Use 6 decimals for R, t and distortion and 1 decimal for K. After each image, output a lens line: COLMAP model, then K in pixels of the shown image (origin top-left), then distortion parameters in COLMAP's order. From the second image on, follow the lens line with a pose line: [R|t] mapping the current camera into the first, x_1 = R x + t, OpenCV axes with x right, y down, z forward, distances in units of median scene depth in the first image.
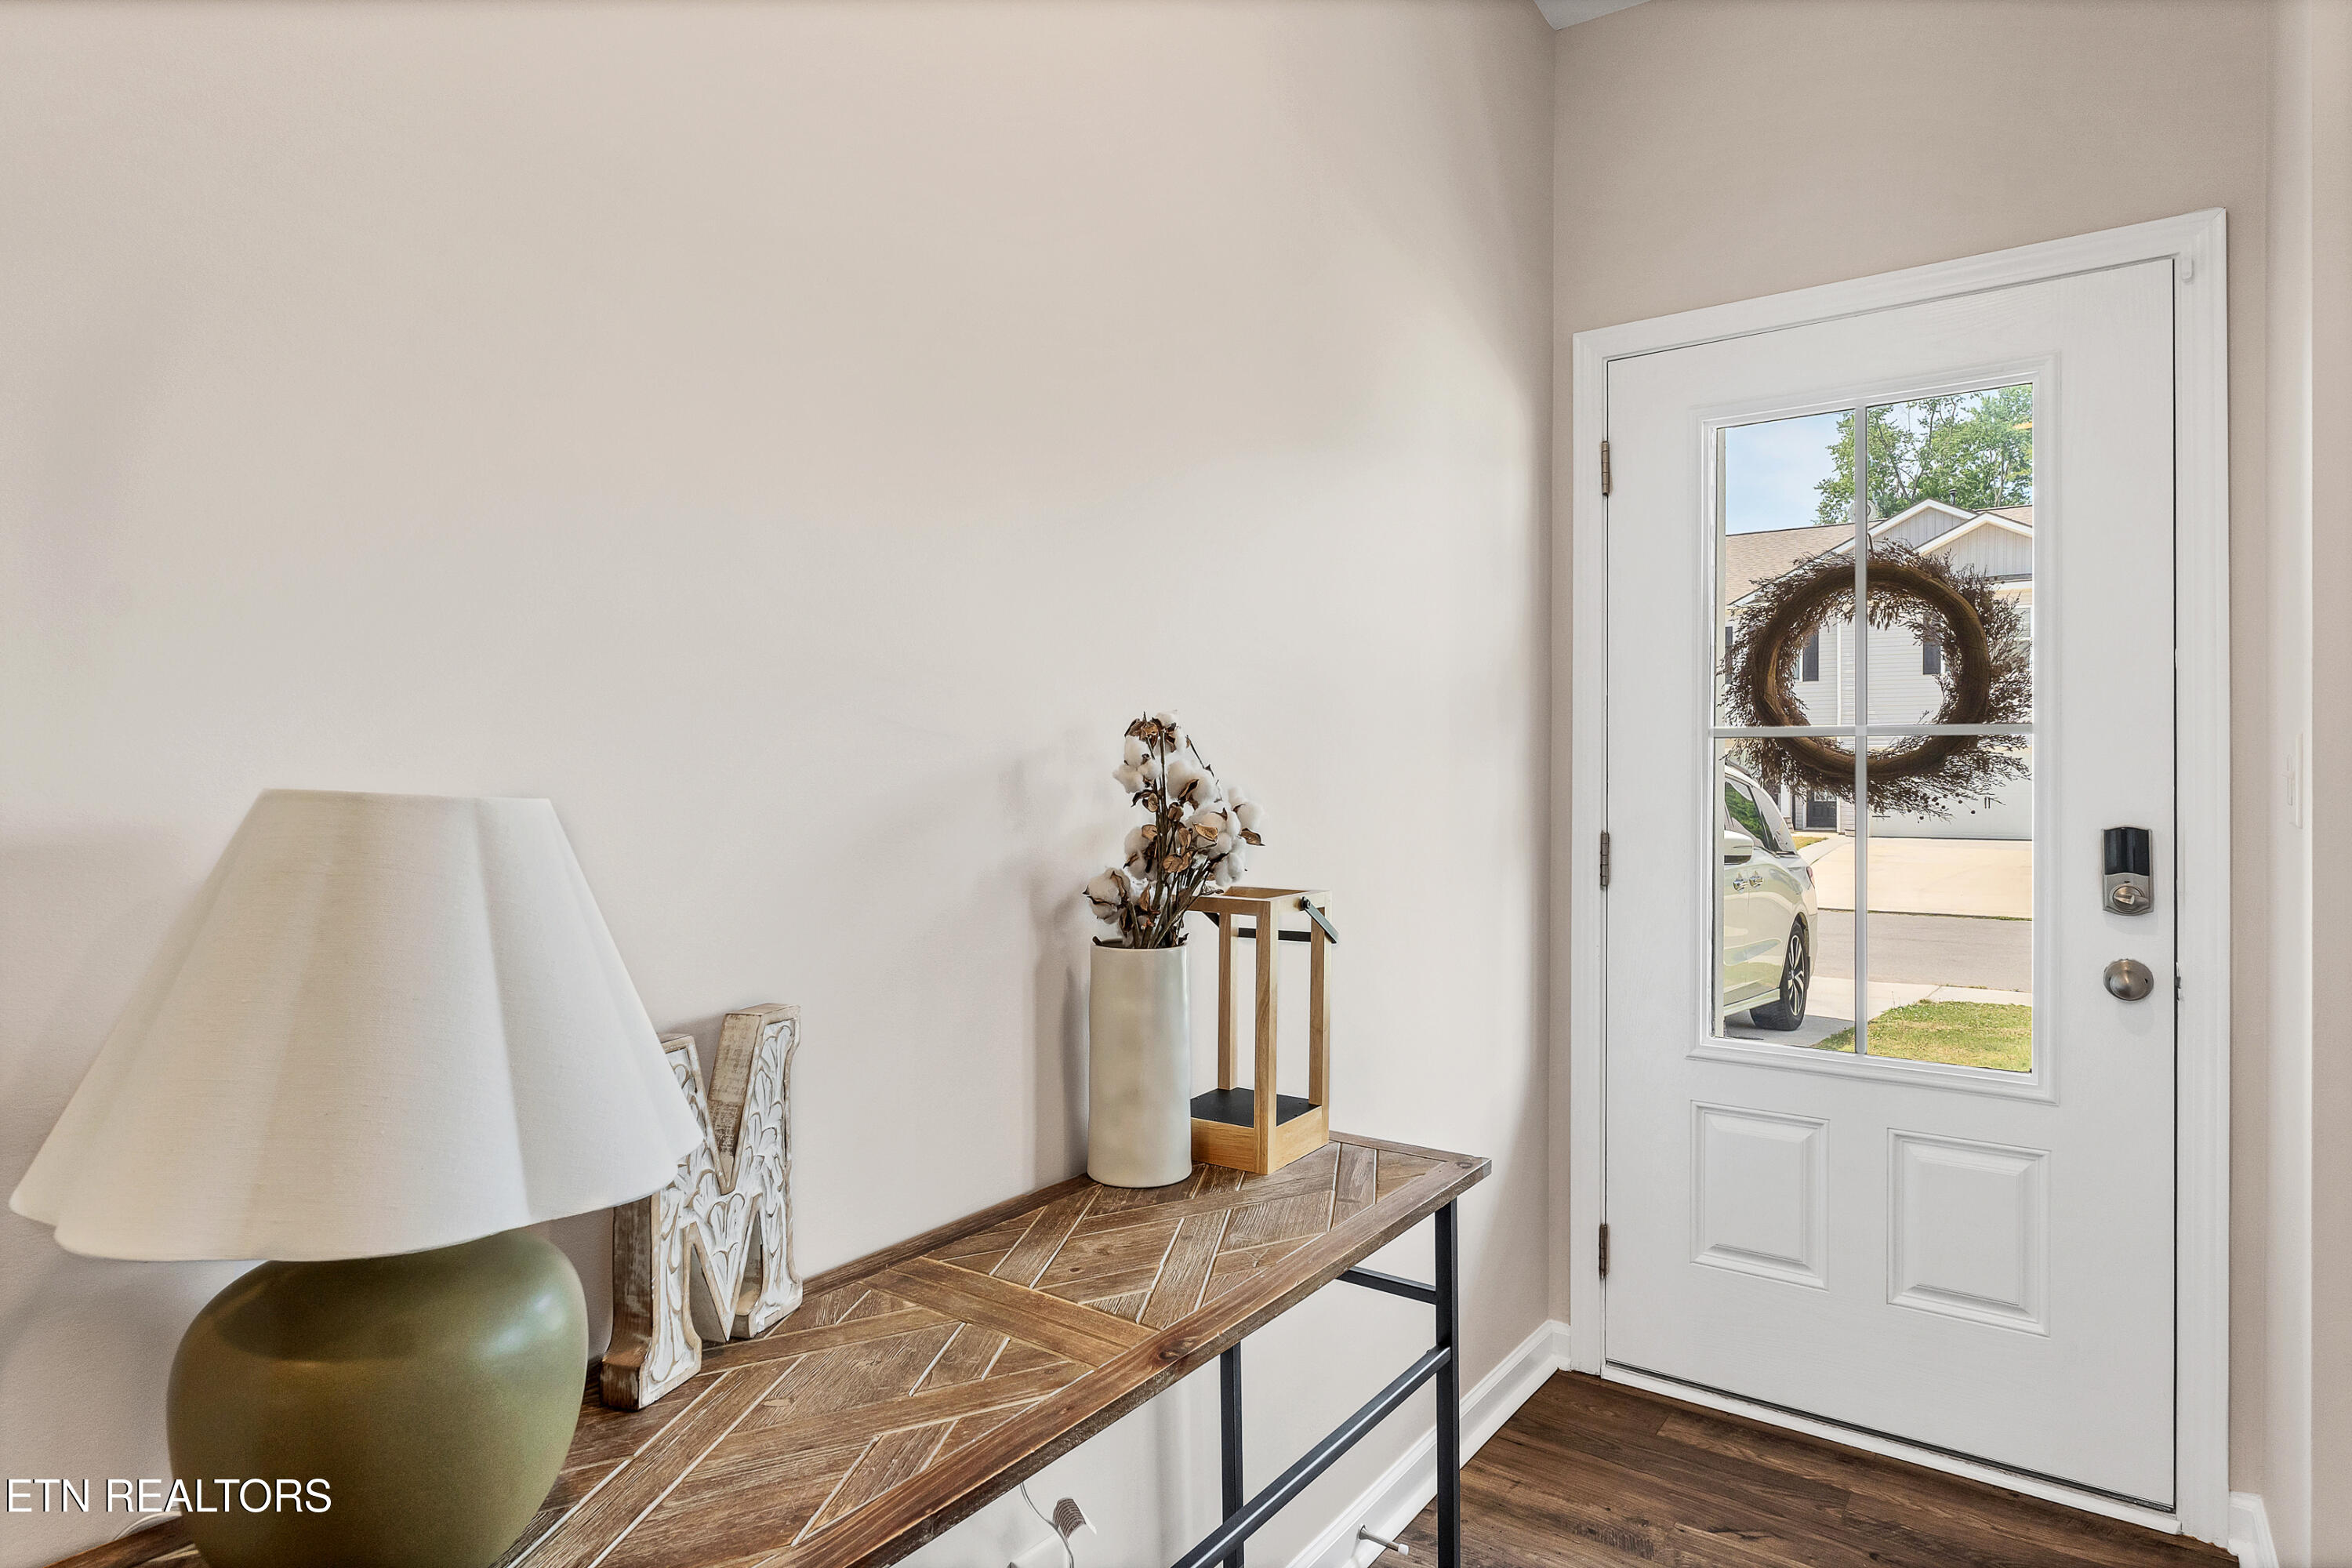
lens RADIAL K [[1309.2, 0, 1175.3], [0, 1309.2, 773.0], [0, 0, 1]] dist [-0.005877, -0.000304]
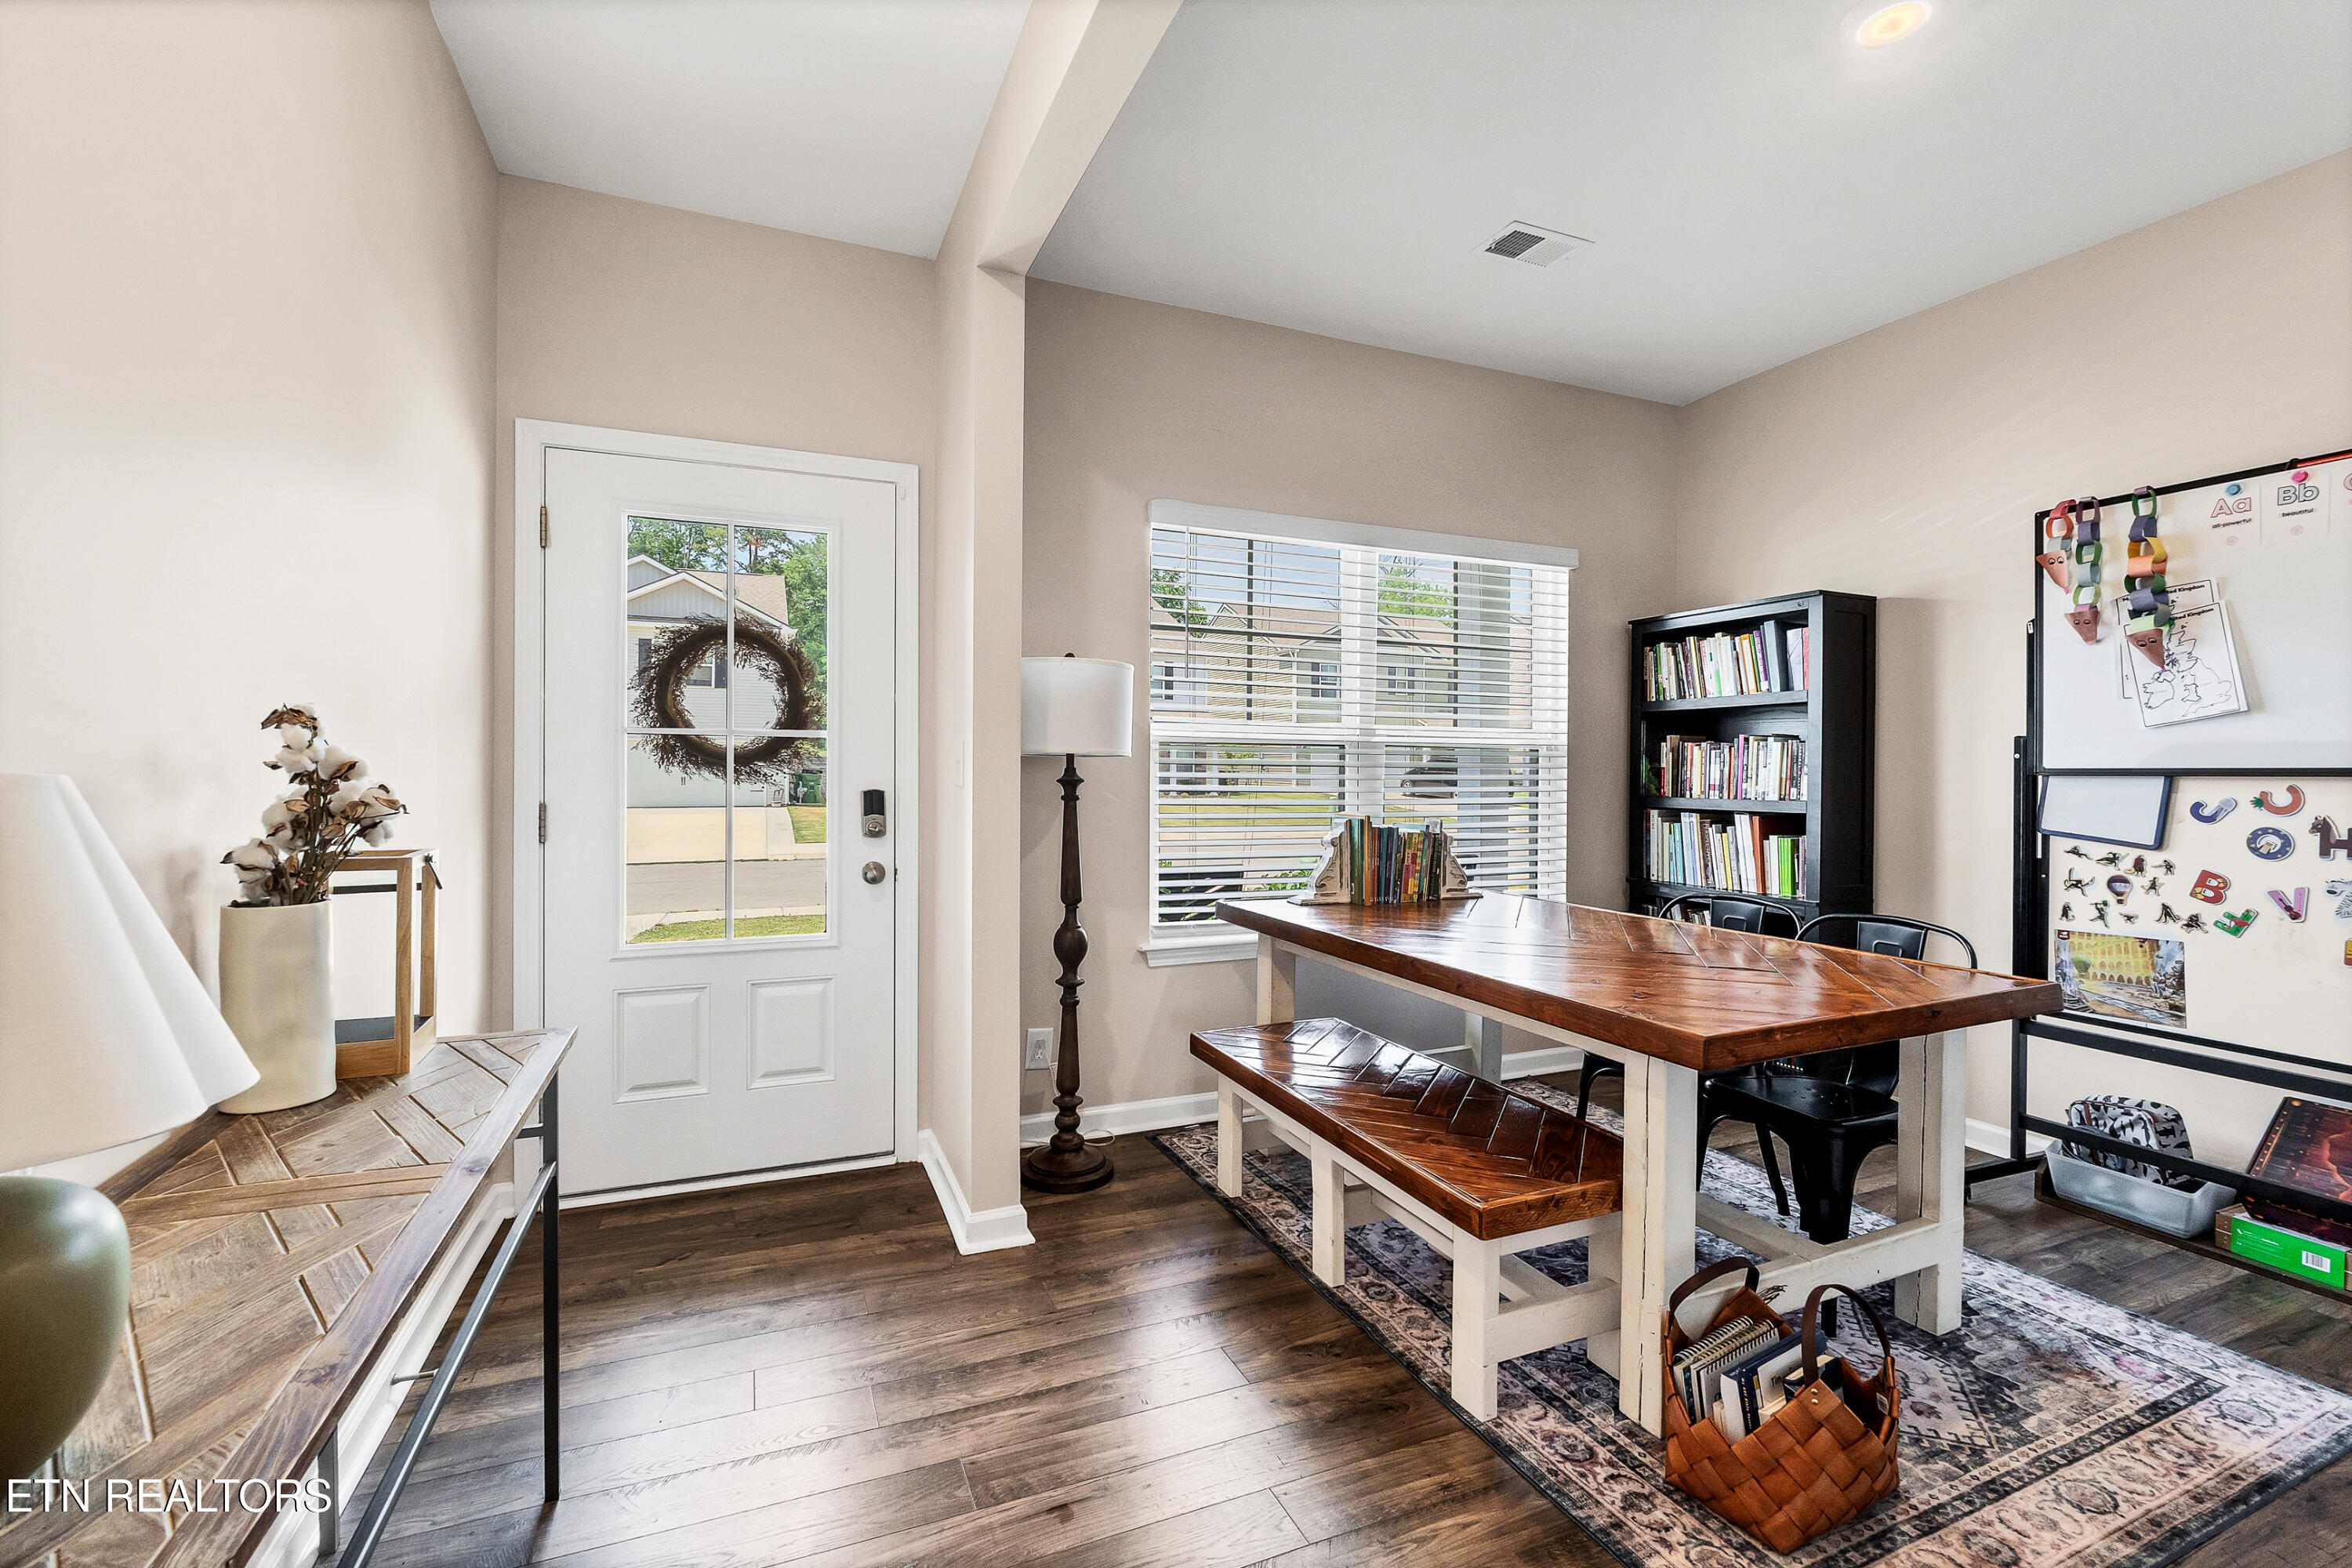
lens RADIAL K [[1042.0, 0, 1184.4], [0, 1042.0, 774.0], [0, 0, 1]] dist [-0.006557, -0.000100]
pose [[0.508002, -0.005724, 0.861337, -0.298881], [-0.006907, 0.999919, 0.010719, 0.000562], [-0.861328, -0.011394, 0.507922, -0.114506]]
